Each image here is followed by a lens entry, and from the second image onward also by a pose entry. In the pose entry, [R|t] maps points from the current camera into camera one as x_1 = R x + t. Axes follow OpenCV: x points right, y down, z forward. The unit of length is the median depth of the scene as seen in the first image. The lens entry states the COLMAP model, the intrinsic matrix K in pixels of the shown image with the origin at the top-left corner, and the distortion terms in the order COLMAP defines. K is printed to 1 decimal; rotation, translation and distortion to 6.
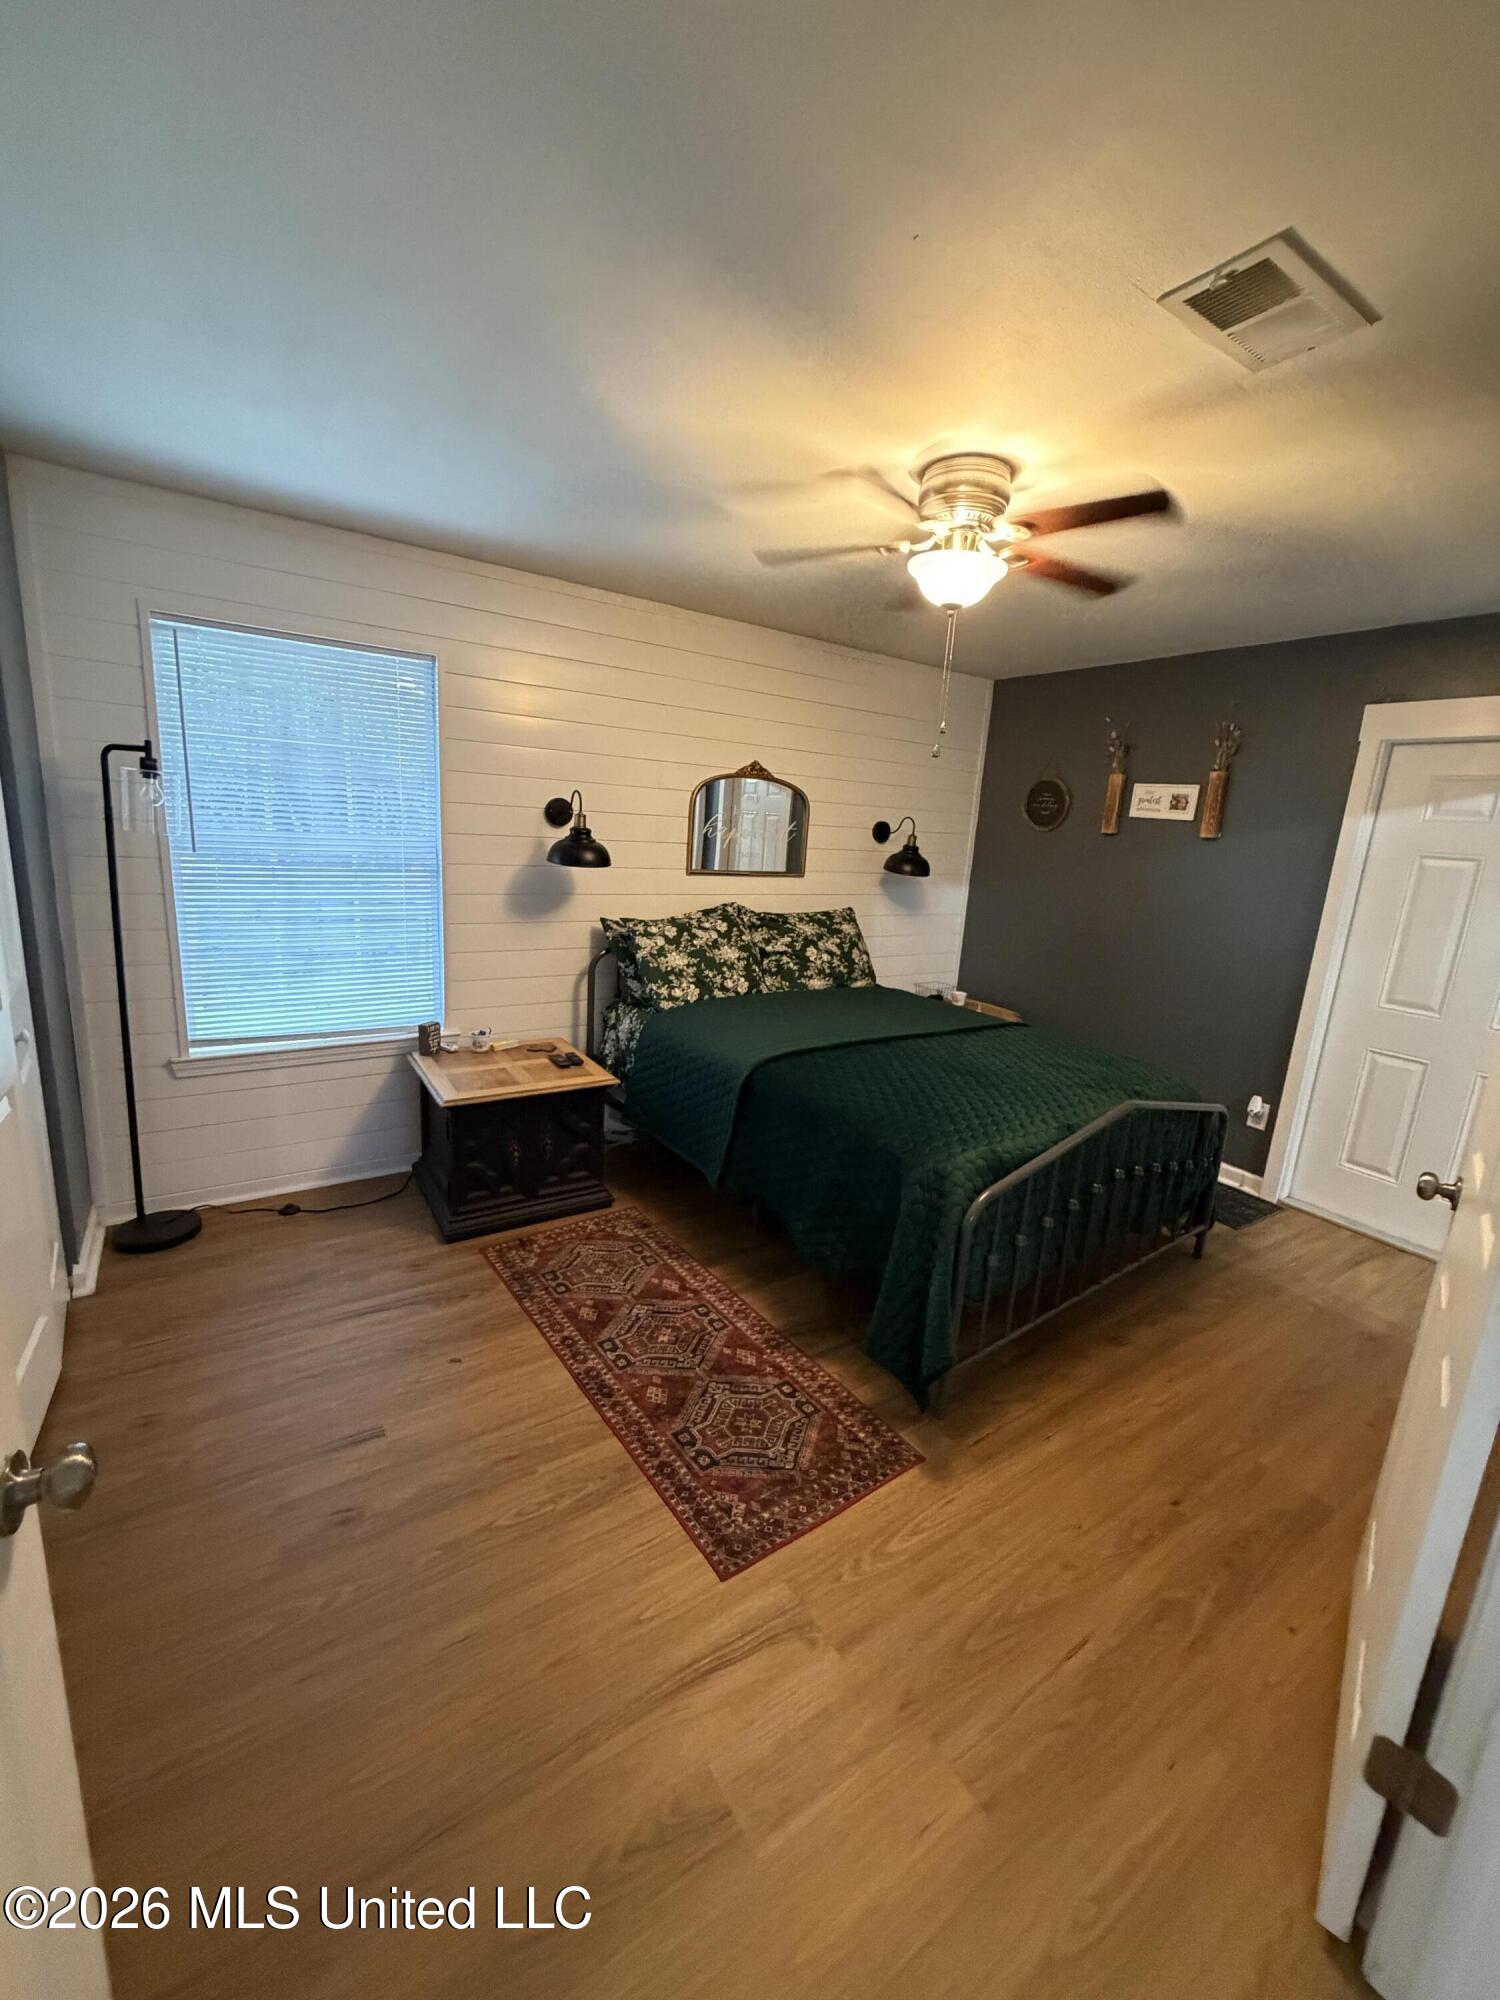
lens RADIAL K [[794.1, 0, 749.2], [0, 794.1, 991.9], [0, 0, 1]] dist [0.000691, 0.000158]
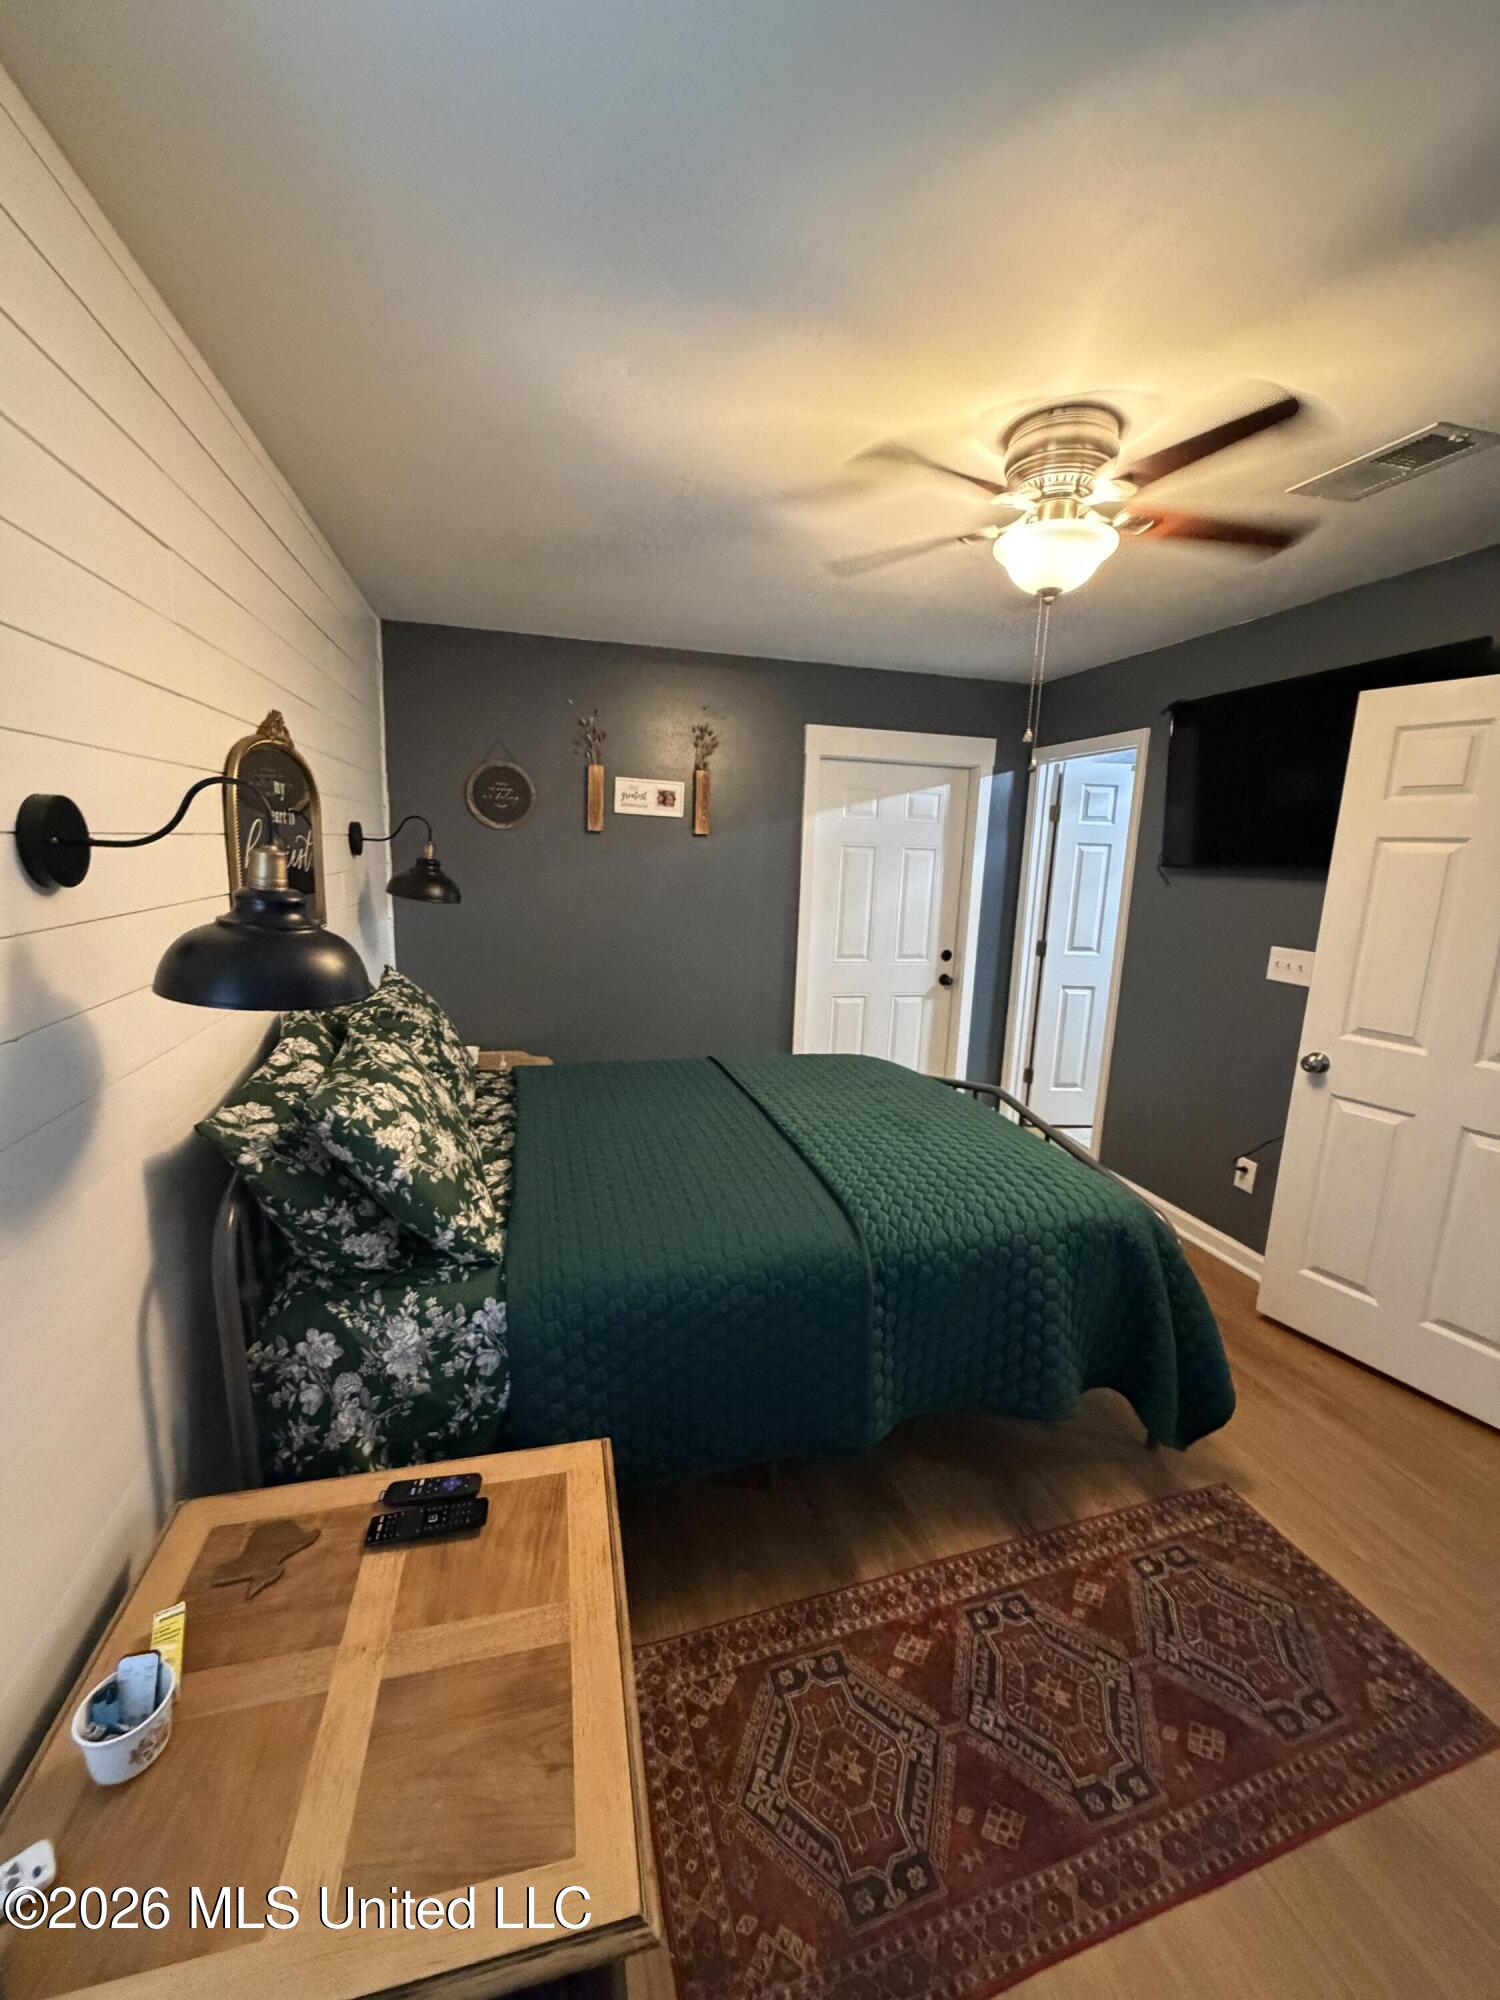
lens RADIAL K [[794.2, 0, 750.0], [0, 794.2, 1000.0], [0, 0, 1]] dist [0.000698, 0.000203]
pose [[0.321161, -0.230180, 0.918625, -0.500312], [0.186885, 0.966342, 0.176800, -0.194801], [-0.928402, 0.114896, 0.353369, 0.748006]]
